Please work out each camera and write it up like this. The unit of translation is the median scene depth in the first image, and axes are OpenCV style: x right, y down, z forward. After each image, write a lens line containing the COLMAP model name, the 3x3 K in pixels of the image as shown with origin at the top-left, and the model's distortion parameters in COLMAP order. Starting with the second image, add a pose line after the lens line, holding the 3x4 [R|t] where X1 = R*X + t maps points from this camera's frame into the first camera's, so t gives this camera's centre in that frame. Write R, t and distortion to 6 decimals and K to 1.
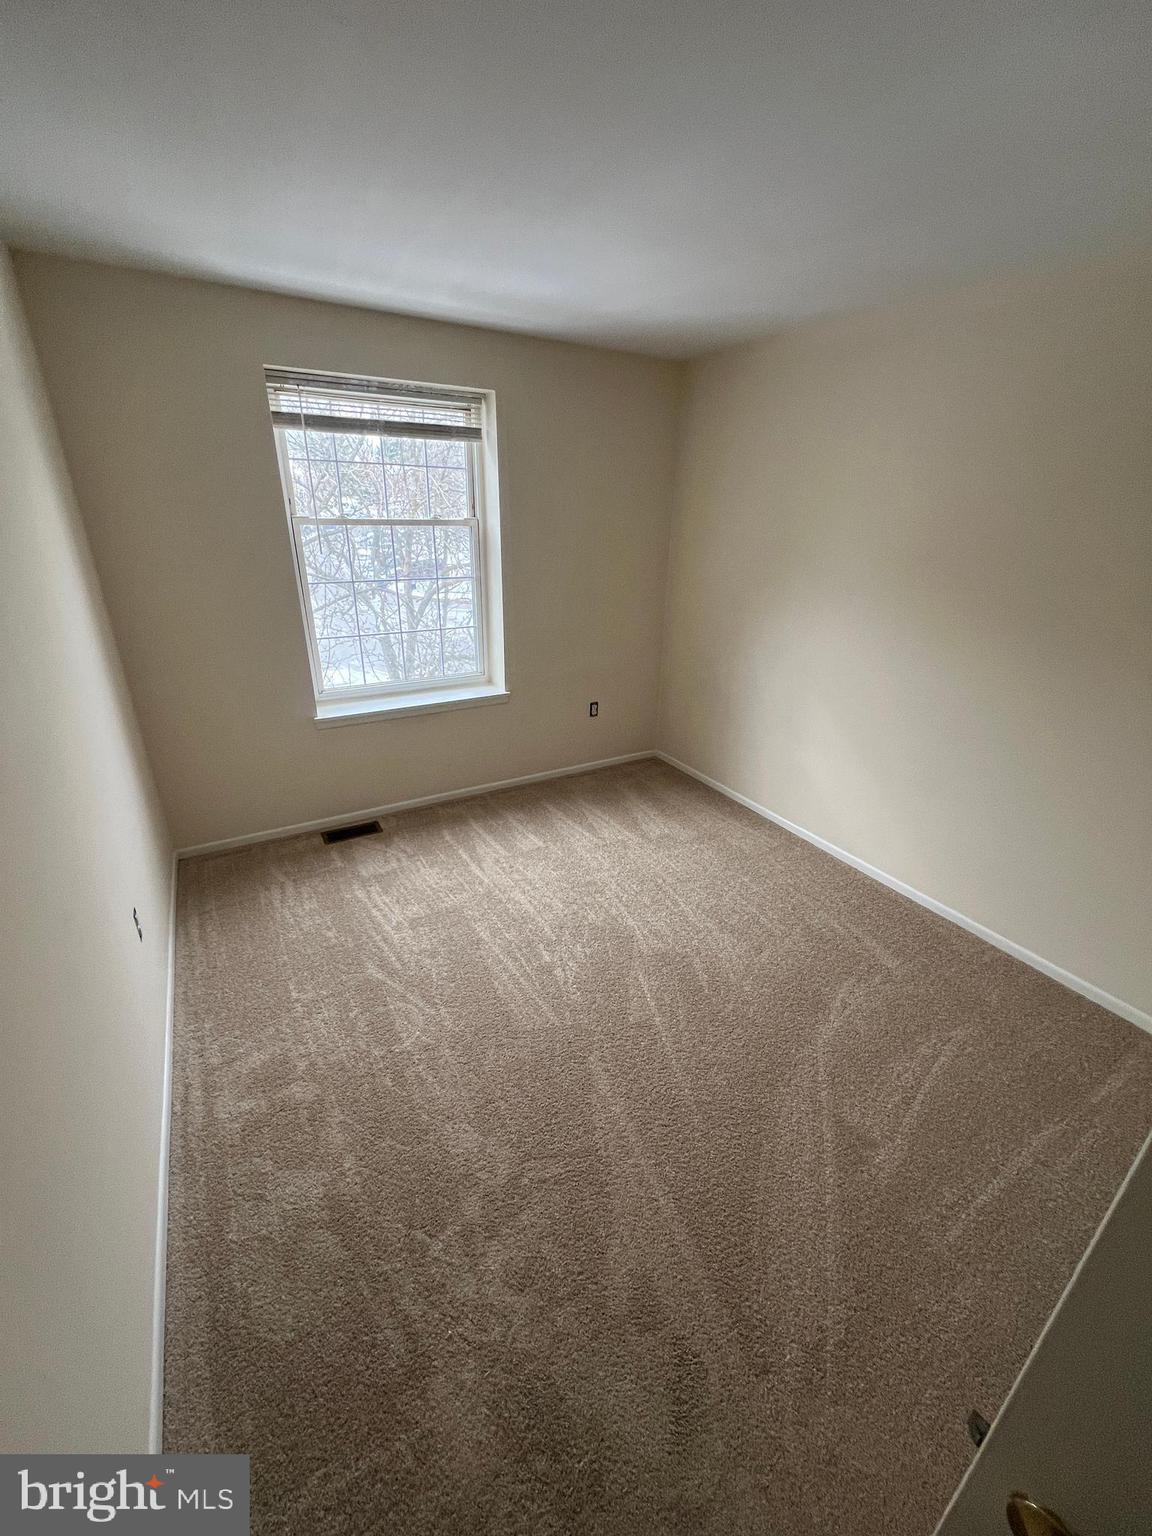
lens RADIAL K [[621.7, 0, 576.0], [0, 621.7, 768.0], [0, 0, 1]] dist [-0.000156, -0.000043]
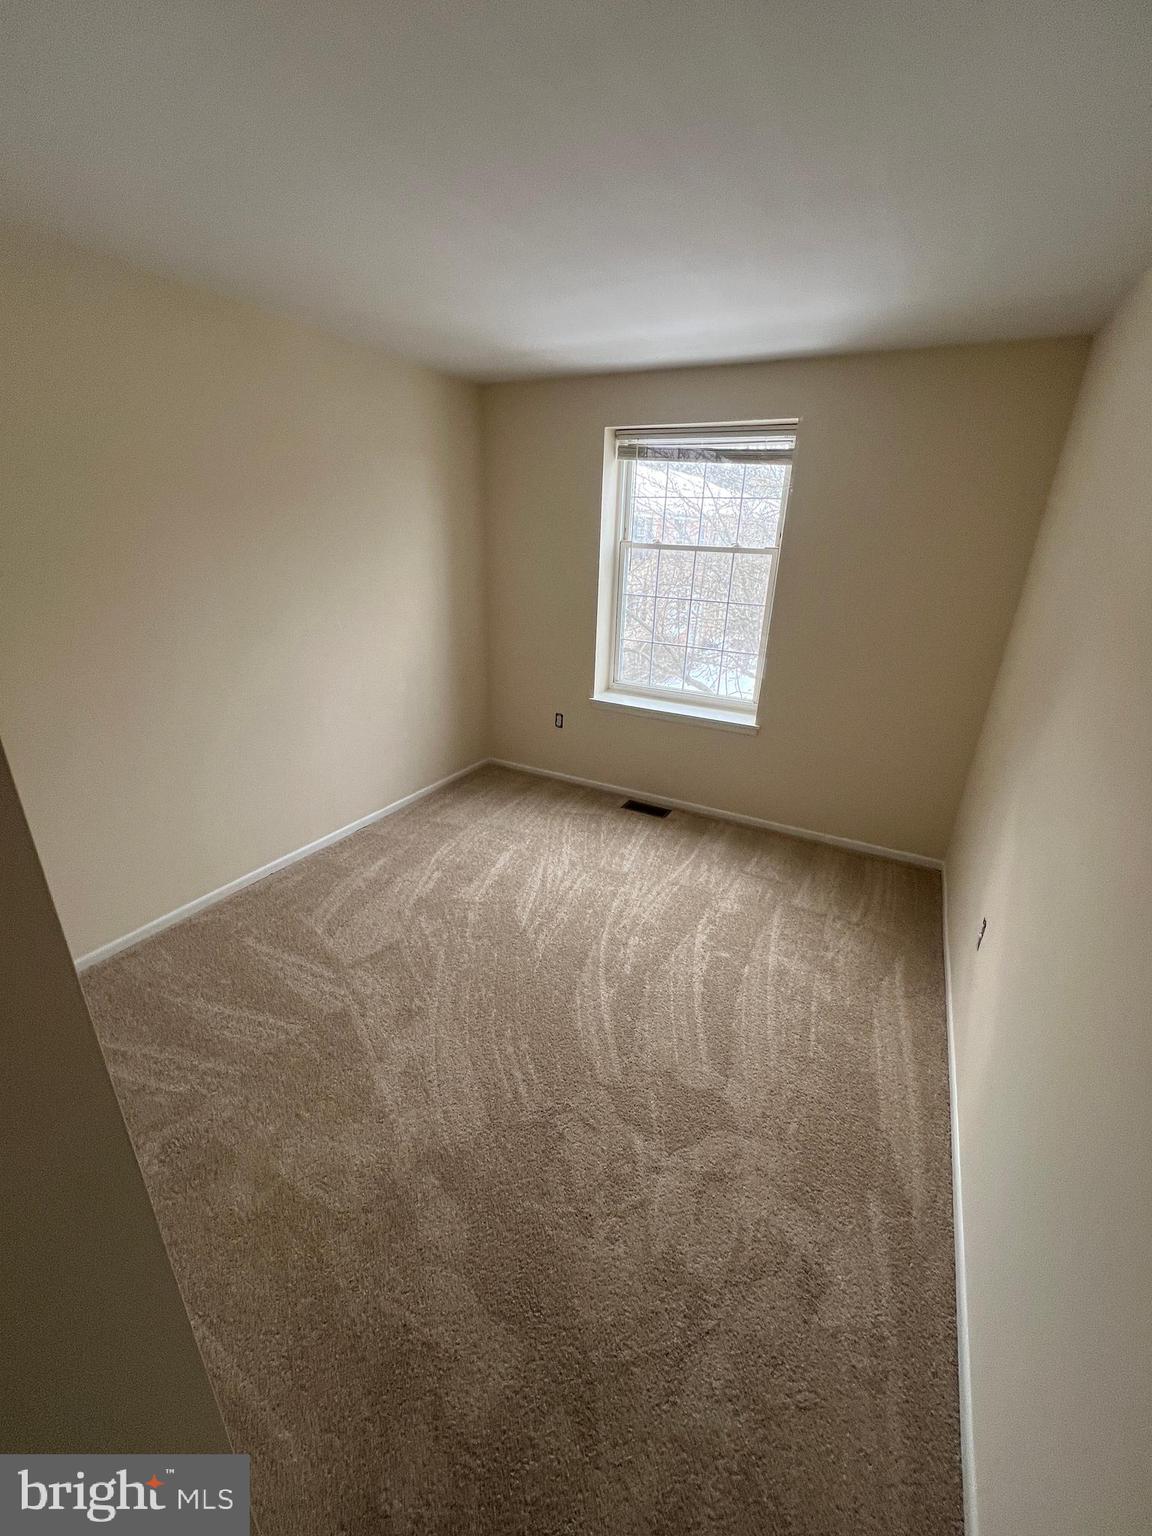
lens RADIAL K [[611.7, 0, 583.1], [0, 611.7, 773.0], [0, 0, 1]] dist [0.001639, 0.000100]
pose [[0.474594, 0.323170, -0.818732, 0.564821], [-0.344211, 0.924230, 0.165283, -0.120494], [0.810111, 0.203374, 0.549873, 0.291793]]
